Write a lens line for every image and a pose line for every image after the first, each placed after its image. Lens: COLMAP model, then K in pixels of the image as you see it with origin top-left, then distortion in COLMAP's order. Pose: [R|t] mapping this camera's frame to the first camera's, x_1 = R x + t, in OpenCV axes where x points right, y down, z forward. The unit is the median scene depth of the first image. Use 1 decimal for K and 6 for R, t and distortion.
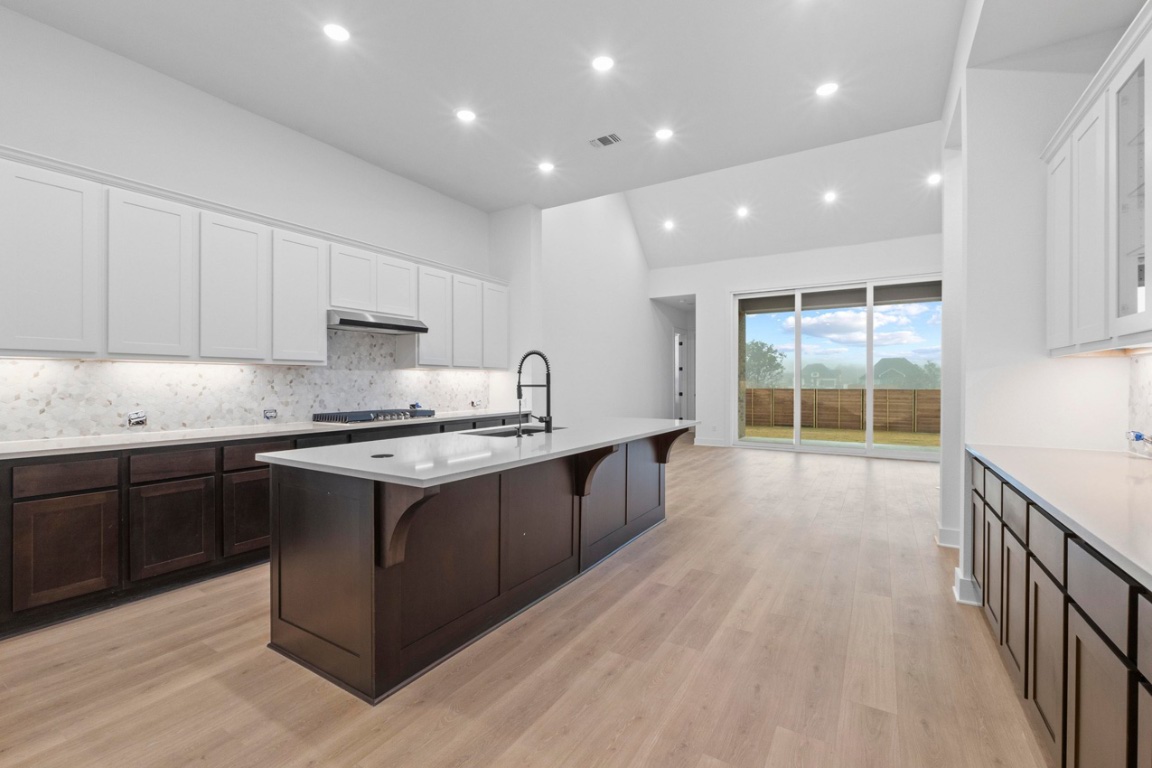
lens RADIAL K [[487.7, 0, 568.7], [0, 487.7, 389.4], [0, 0, 1]] dist [-0.006389, -0.000260]
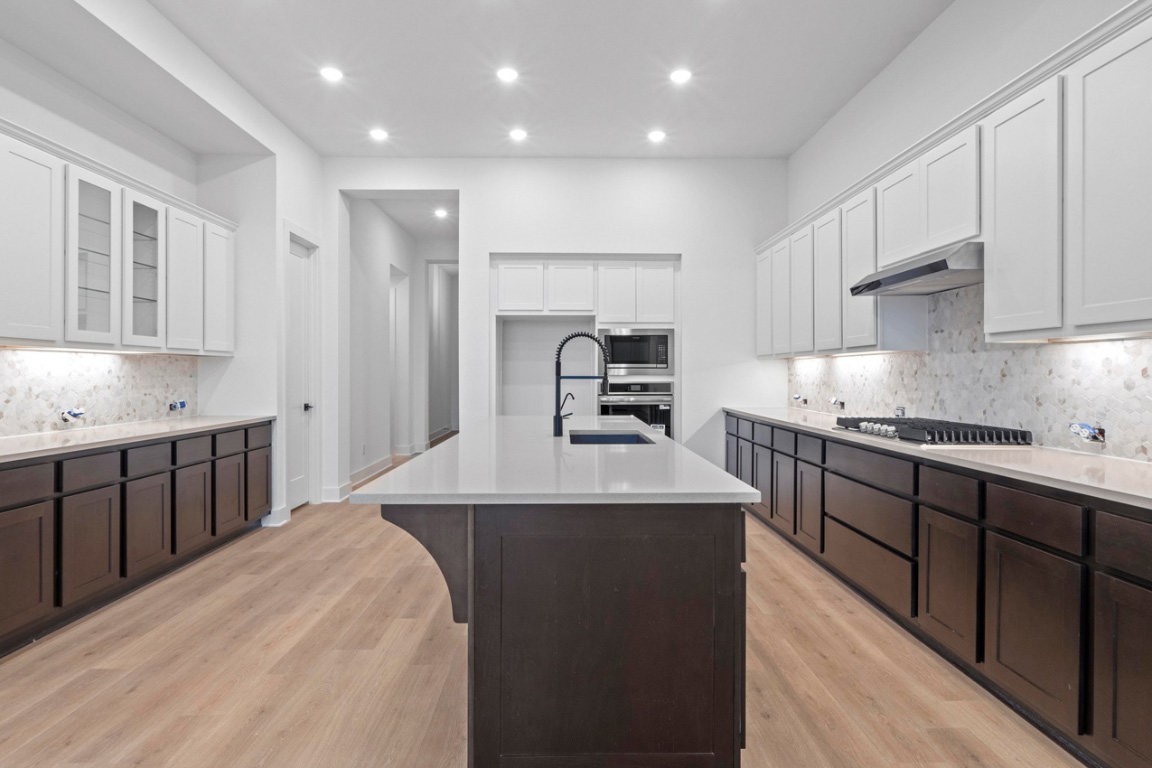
lens RADIAL K [[607.6, 0, 575.1], [0, 607.6, 373.3], [0, 0, 1]] dist [-0.004944, -0.001999]
pose [[-0.838944, -0.001694, -0.544214, 0.402728], [-0.009137, 0.999898, 0.010973, -0.020898], [0.544140, 0.014179, -0.838874, 1.571122]]
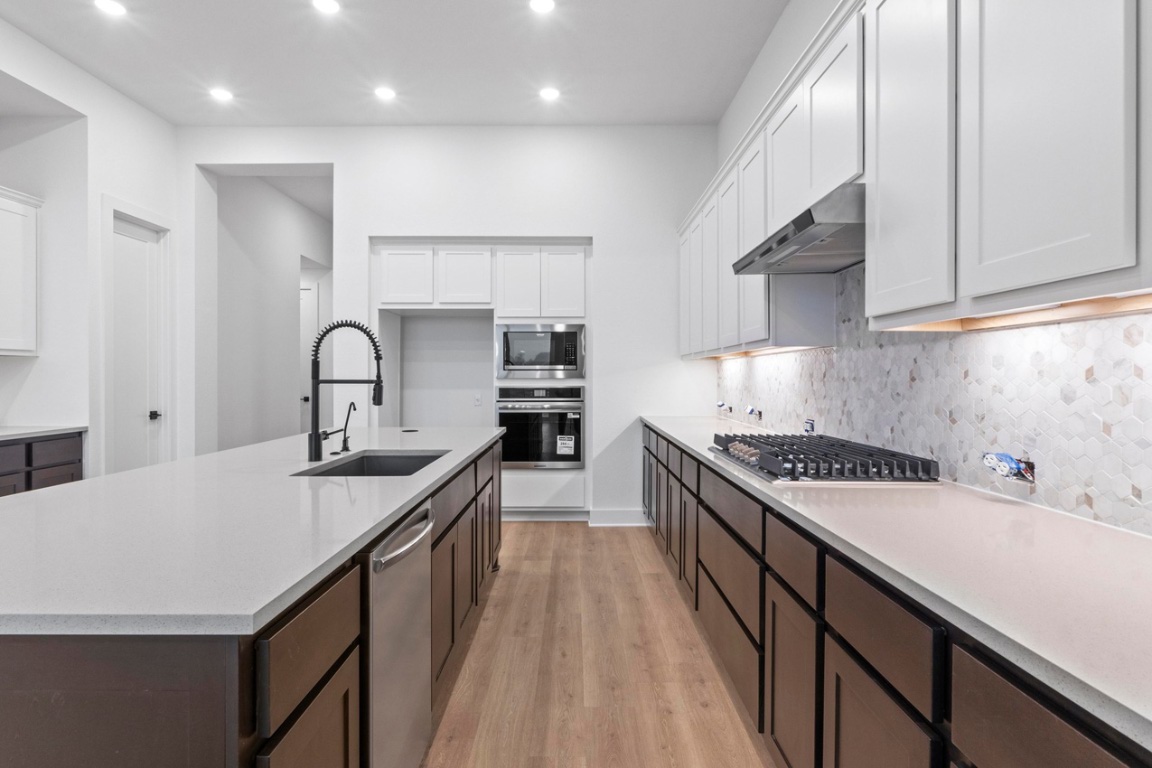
lens RADIAL K [[607.6, 0, 572.8], [0, 607.6, 376.2], [0, 0, 1]] dist [-0.004944, -0.001999]
pose [[-0.849424, -0.001668, -0.527709, 0.069450], [-0.008969, 0.999896, 0.011276, -0.020615], [0.527635, 0.014311, -0.849350, 1.523749]]
